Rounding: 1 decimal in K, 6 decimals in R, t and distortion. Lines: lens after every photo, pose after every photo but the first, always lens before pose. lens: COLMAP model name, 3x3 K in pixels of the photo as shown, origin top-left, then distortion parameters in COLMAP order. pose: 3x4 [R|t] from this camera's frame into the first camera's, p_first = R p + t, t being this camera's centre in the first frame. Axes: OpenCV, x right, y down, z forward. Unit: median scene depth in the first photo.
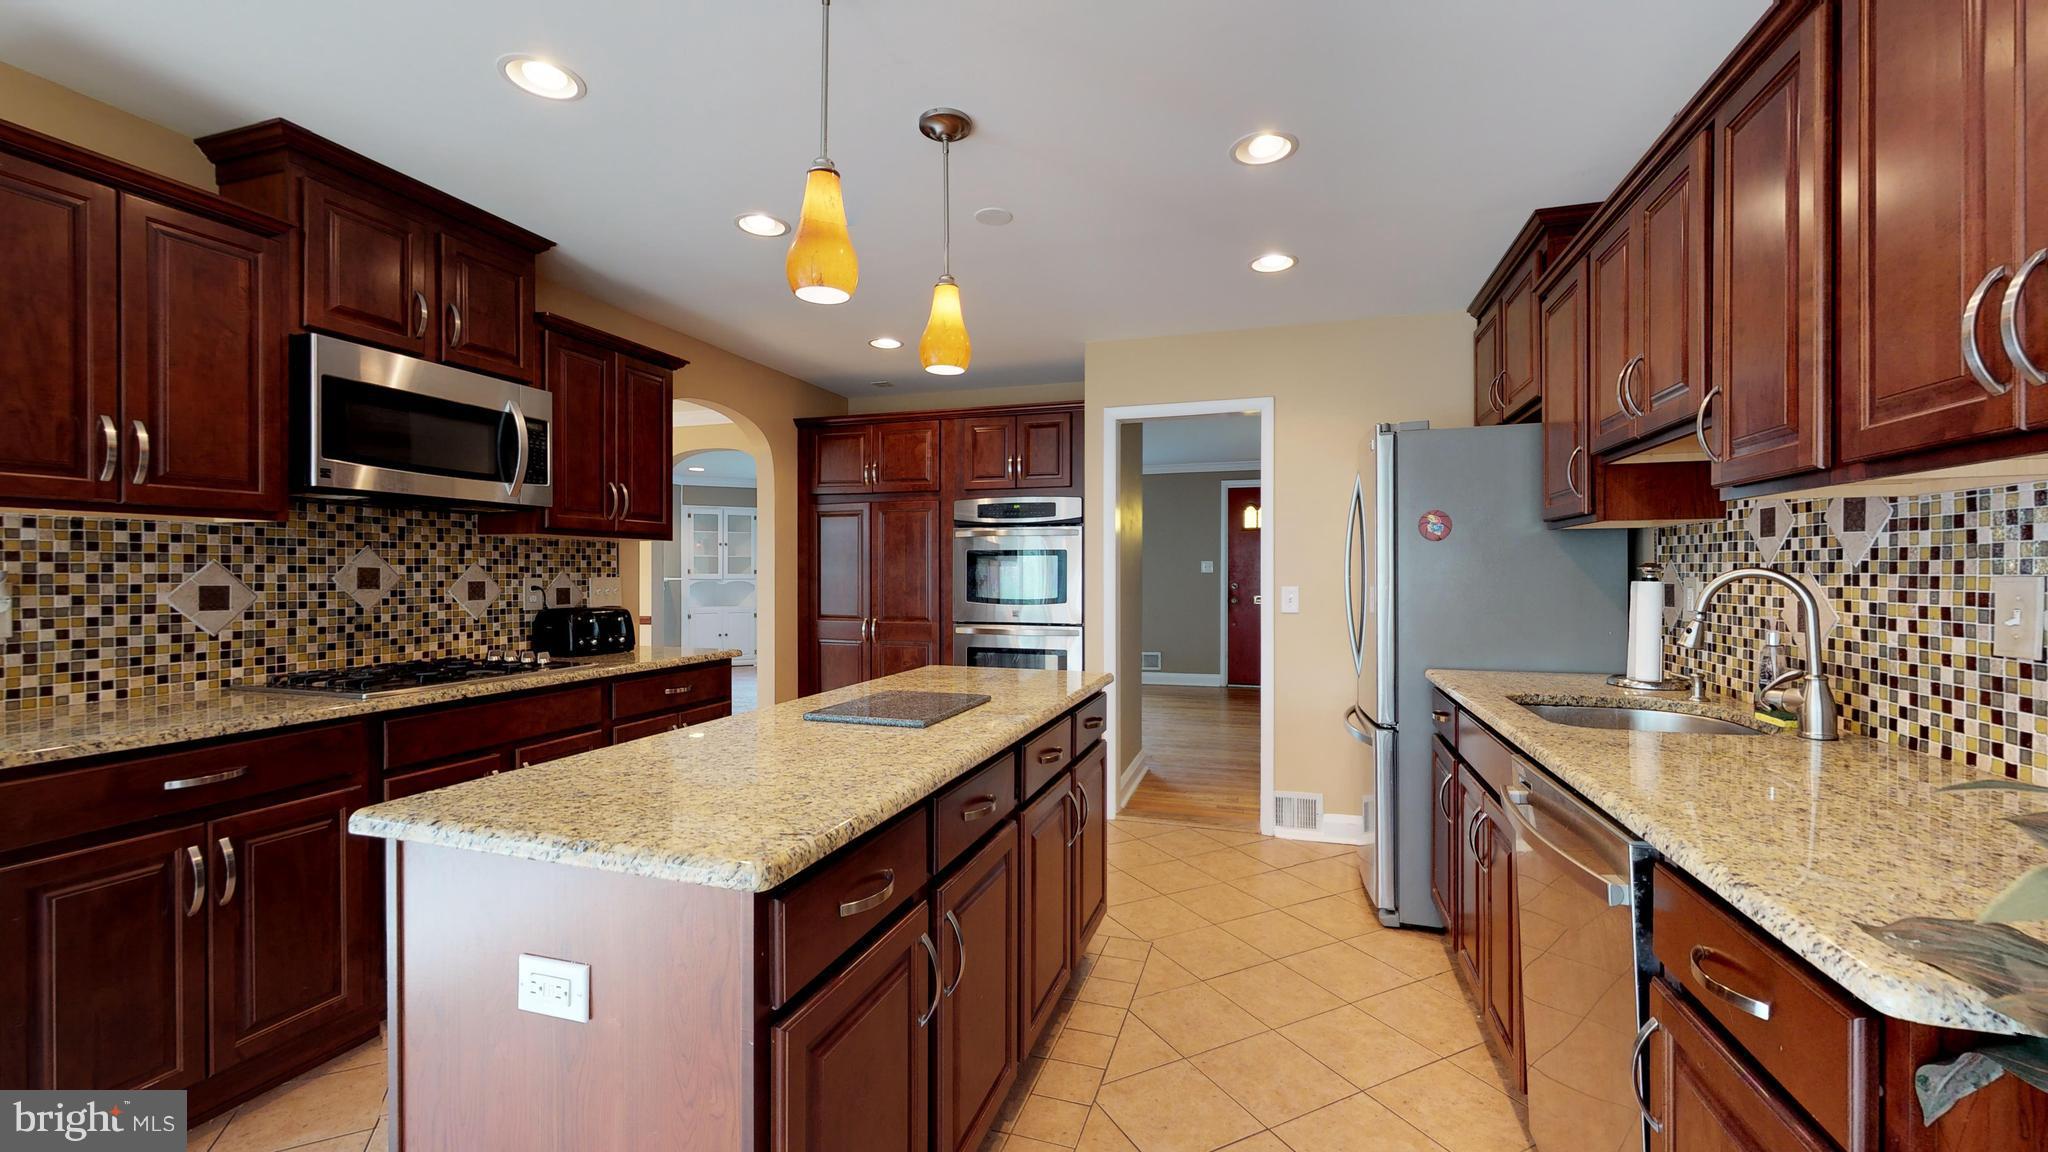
lens RADIAL K [[805.7, 0, 1024.0], [0, 805.7, 578.4], [0, 0, 1]] dist [-0.001222, 0.000160]
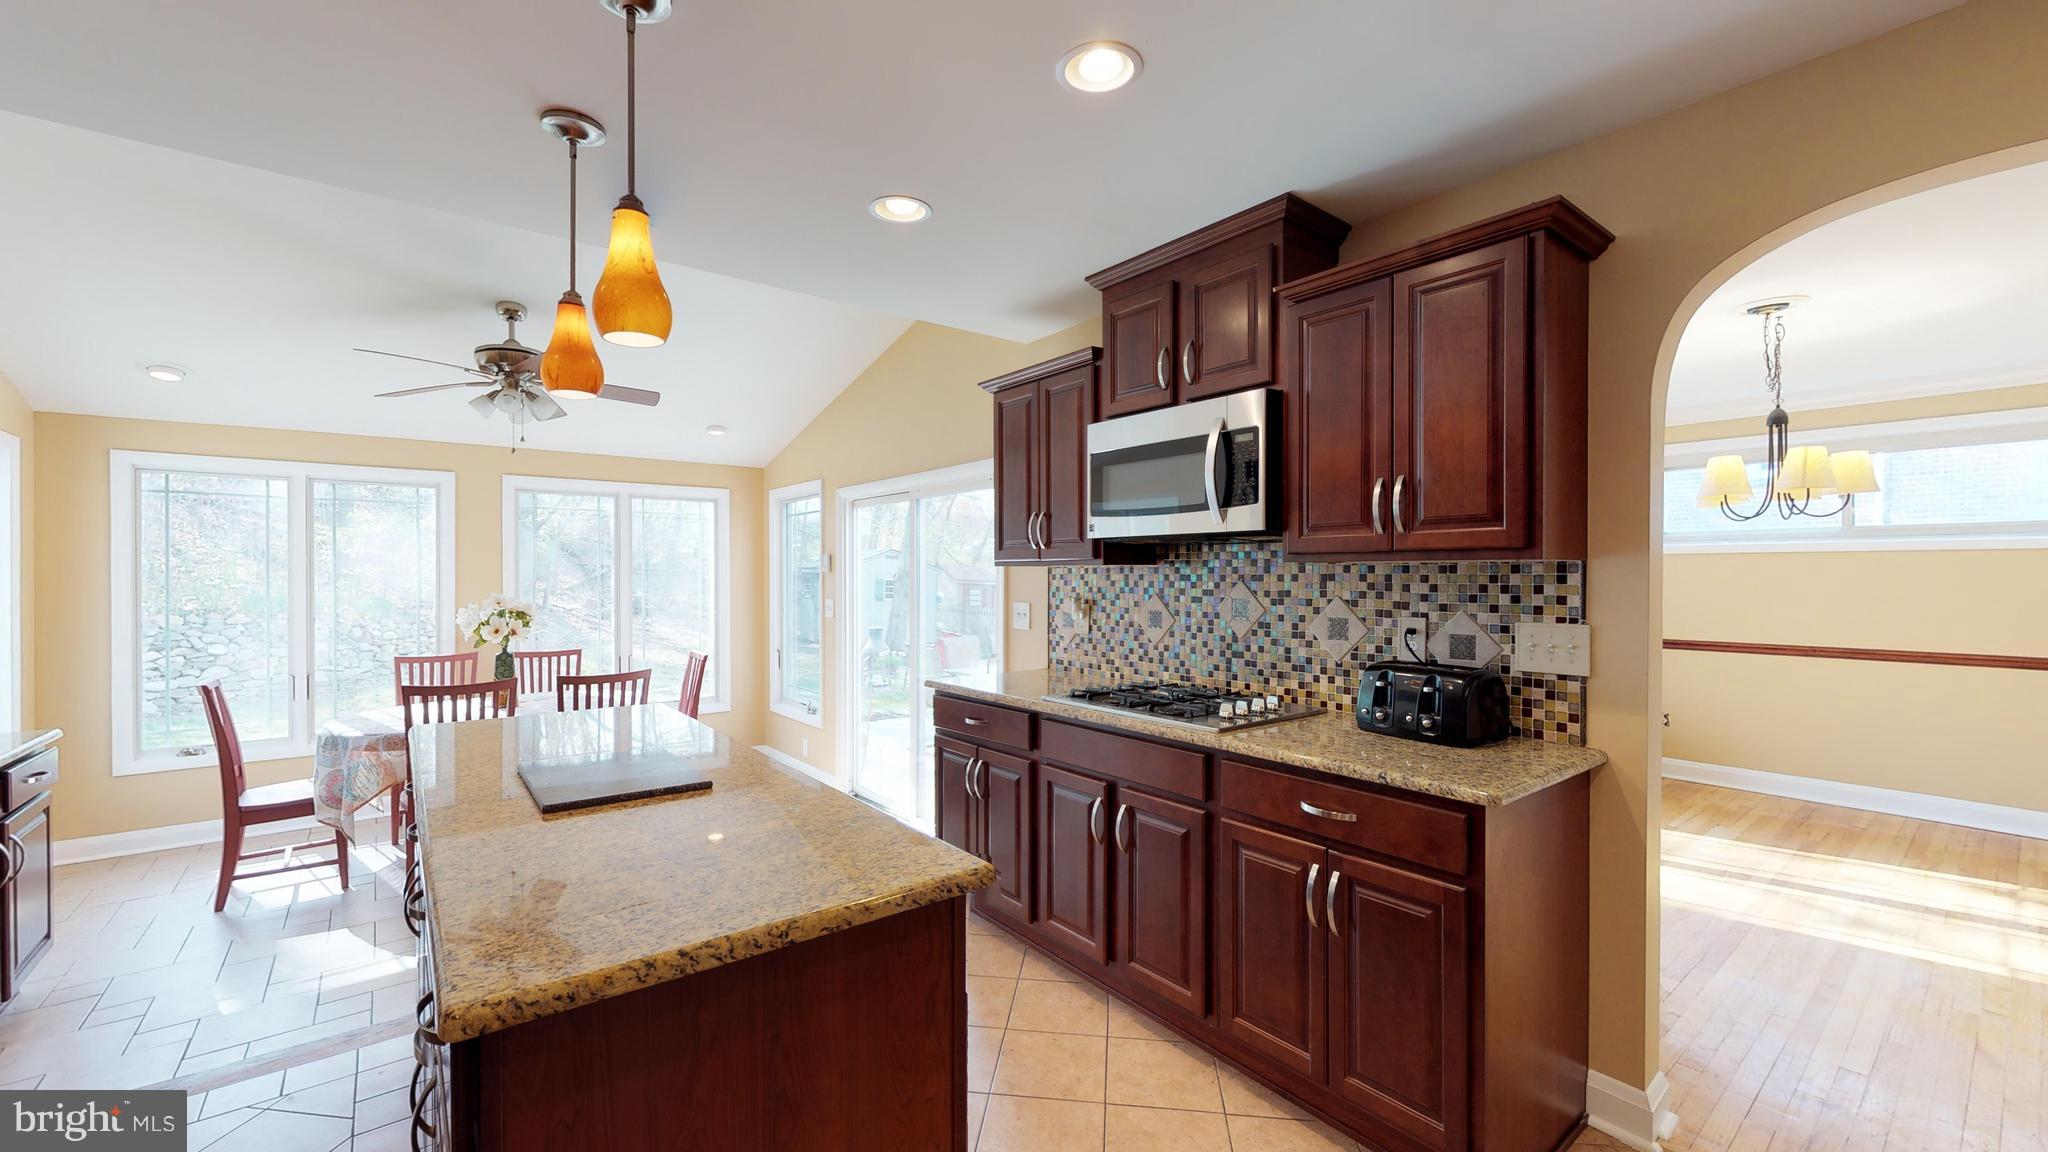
lens RADIAL K [[805.7, 0, 1024.0], [0, 805.7, 578.4], [0, 0, 1]] dist [-0.001222, 0.000160]
pose [[-0.556747, 0.002015, -0.830680, 0.227061], [-0.008140, 0.999936, 0.007882, -0.045063], [0.830642, 0.011150, -0.556695, 1.282651]]
